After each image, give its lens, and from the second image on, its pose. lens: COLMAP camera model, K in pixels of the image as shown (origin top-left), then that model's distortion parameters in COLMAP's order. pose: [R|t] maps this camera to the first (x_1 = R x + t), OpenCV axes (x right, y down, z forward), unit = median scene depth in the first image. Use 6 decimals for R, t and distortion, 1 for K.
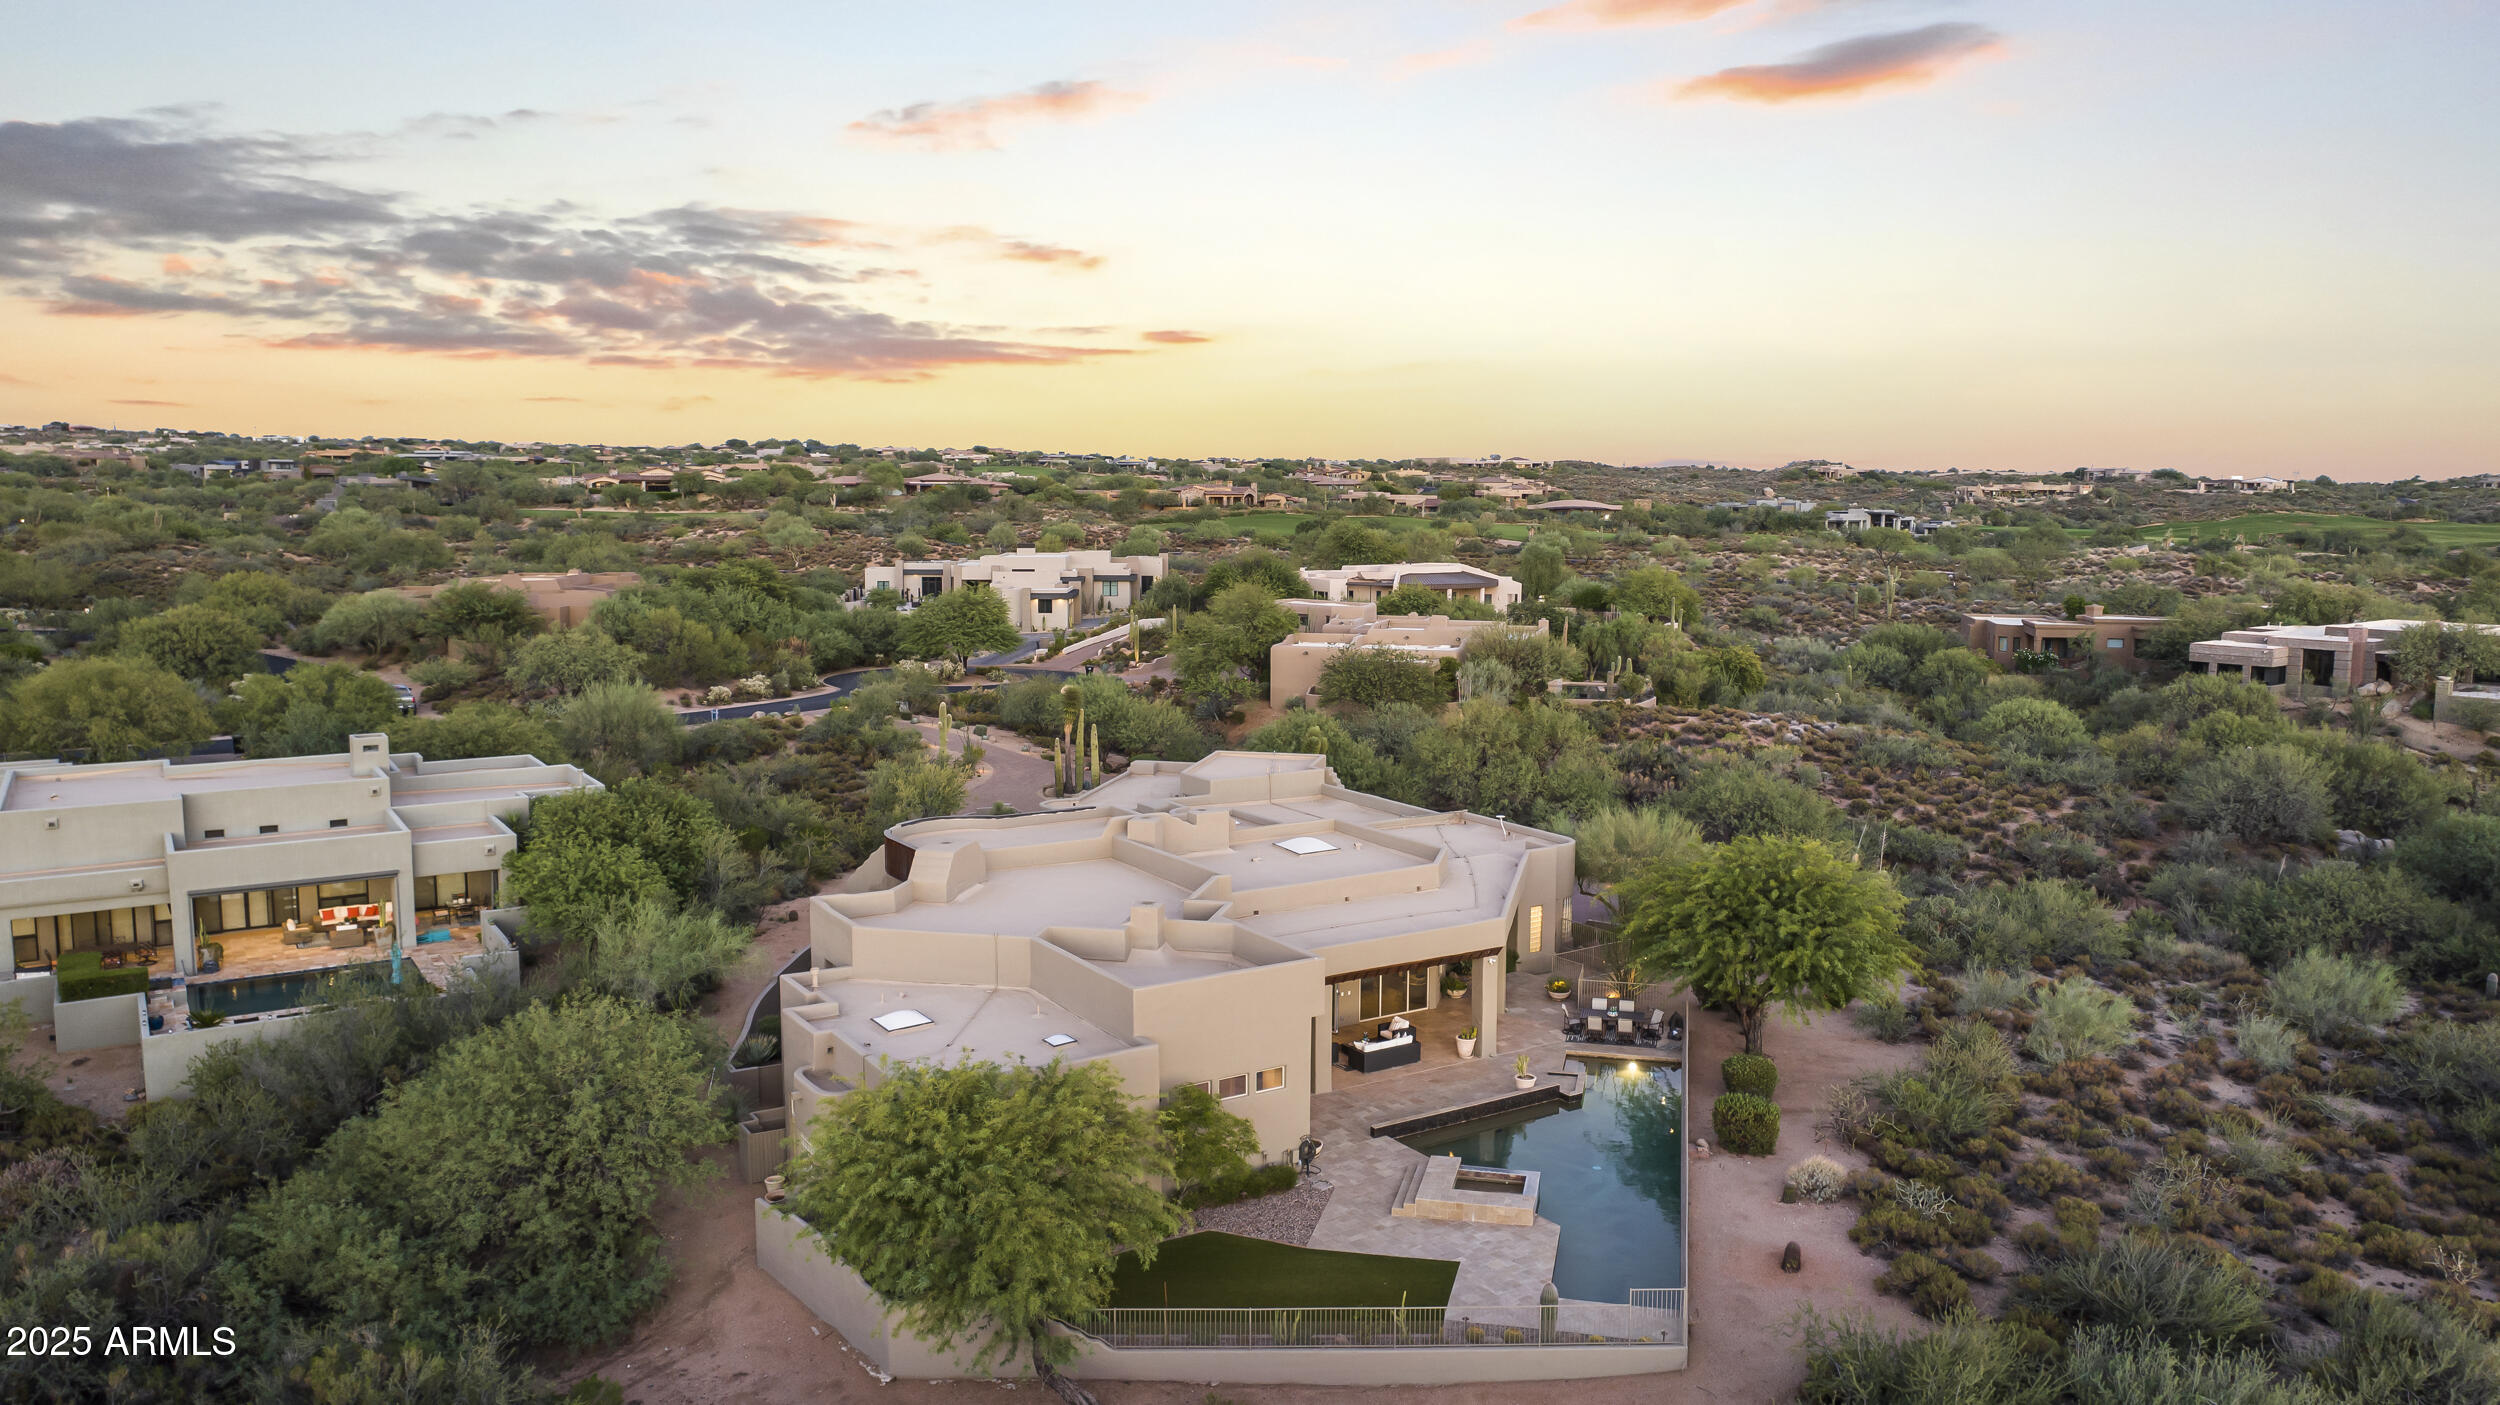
lens RADIAL K [[1746.6, 0, 1236.9], [0, 1746.6, 676.1], [0, 0, 1]] dist [-0.021324, -0.002239]
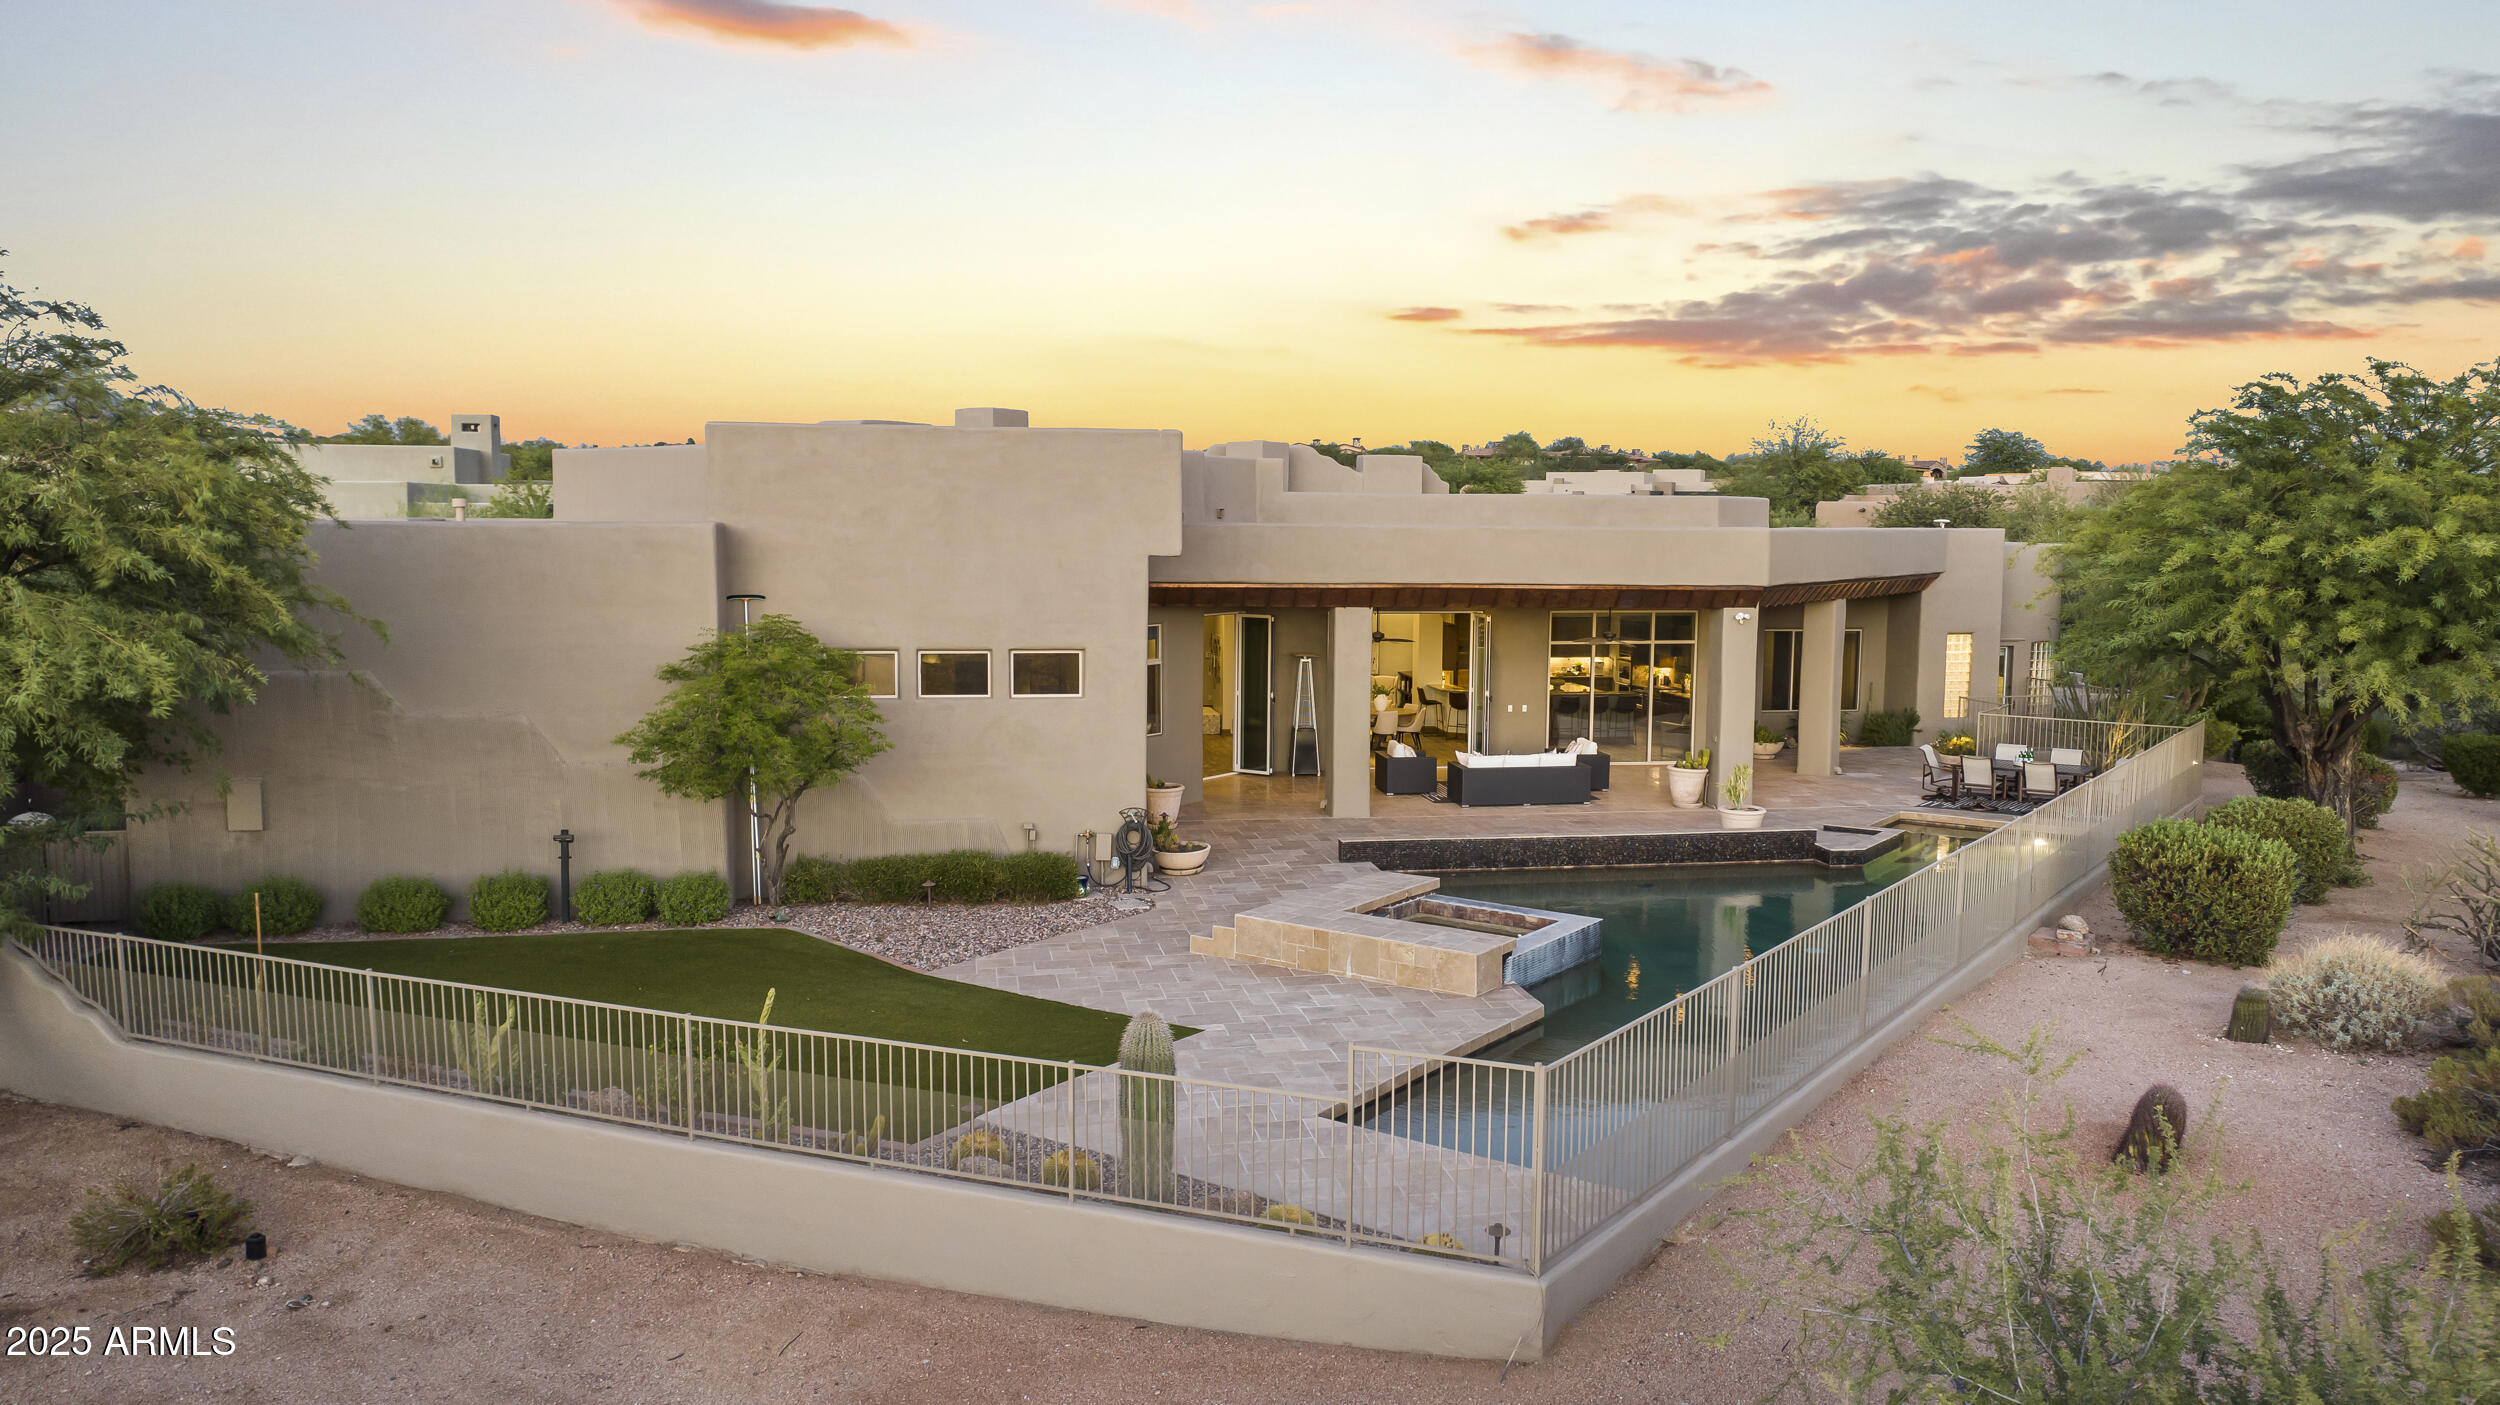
lens RADIAL K [[1762.6, 0, 1255.7], [0, 1762.6, 666.0], [0, 0, 1]] dist [-0.030293, 0.016367]
pose [[0.925200, 0.034586, -0.377900, 0.119211], [-0.044536, 0.998852, -0.017620, 0.109711], [0.376857, 0.033132, 0.925679, 0.268015]]
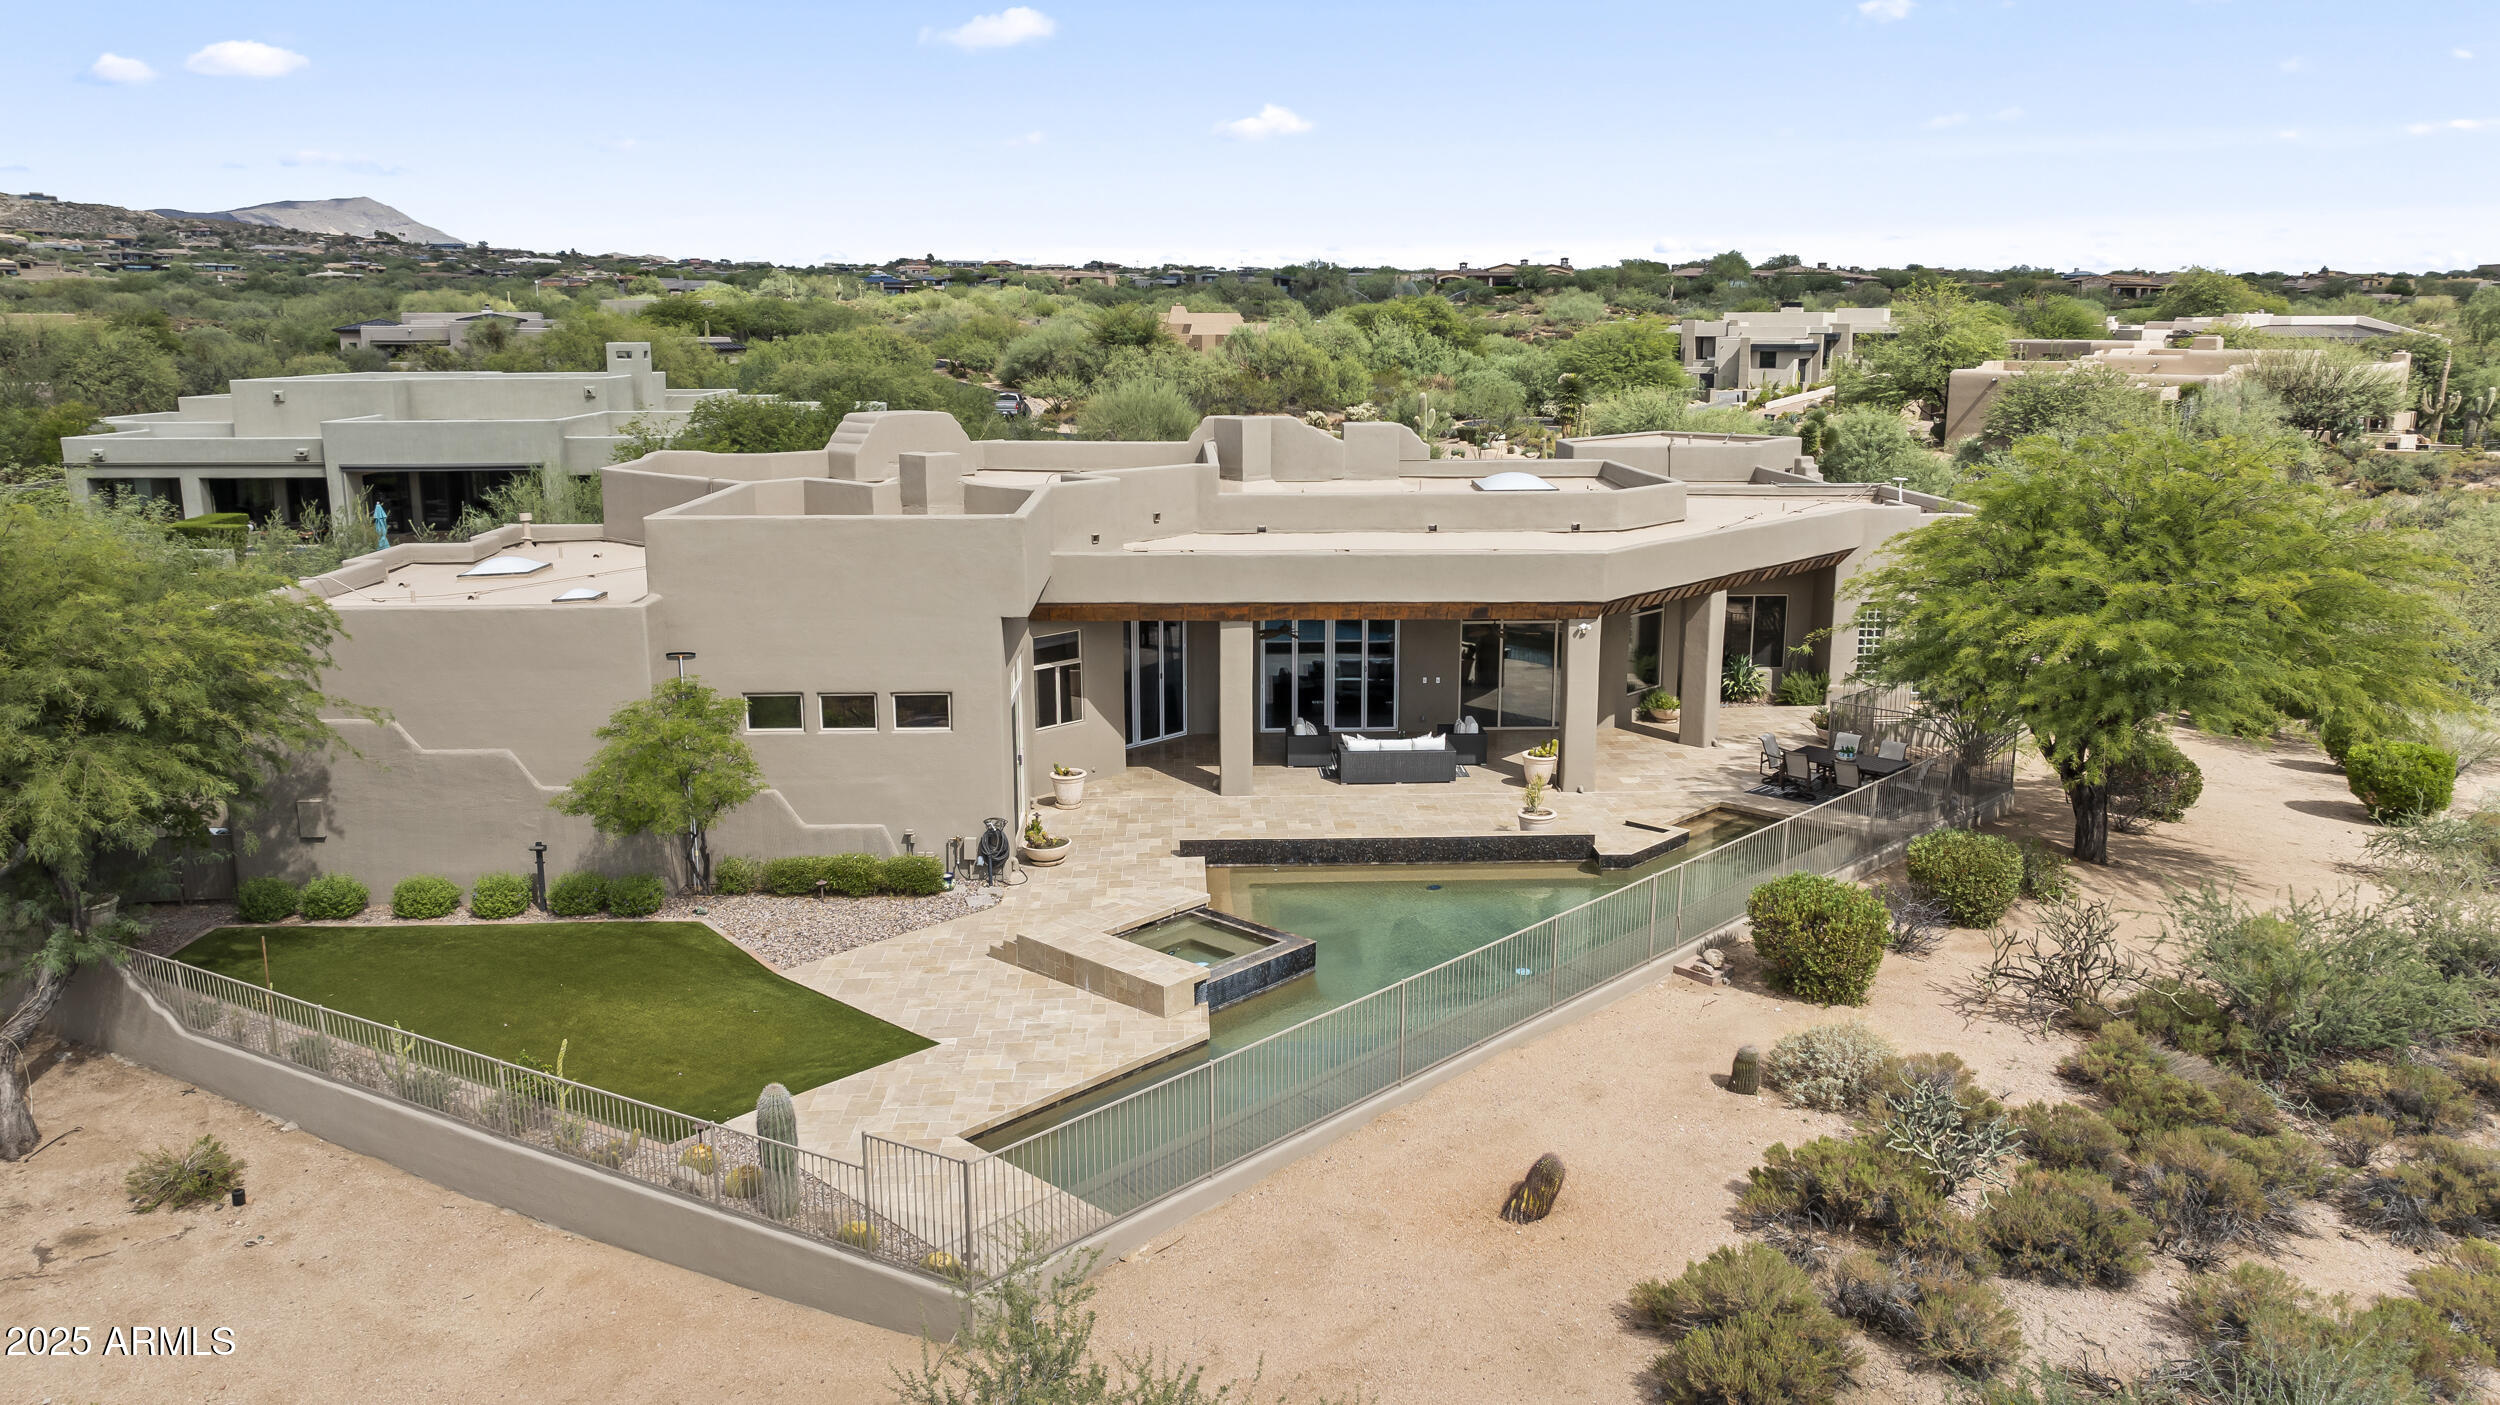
lens RADIAL K [[1730.0, 0, 1262.3], [0, 1730.0, 691.8], [0, 0, 1]] dist [-0.032636, 0.028195]
pose [[0.869775, 0.098447, -0.483528, 0.188868], [-0.048949, 0.992277, 0.113979, 0.070827], [0.491014, -0.075467, 0.867877, 0.255313]]
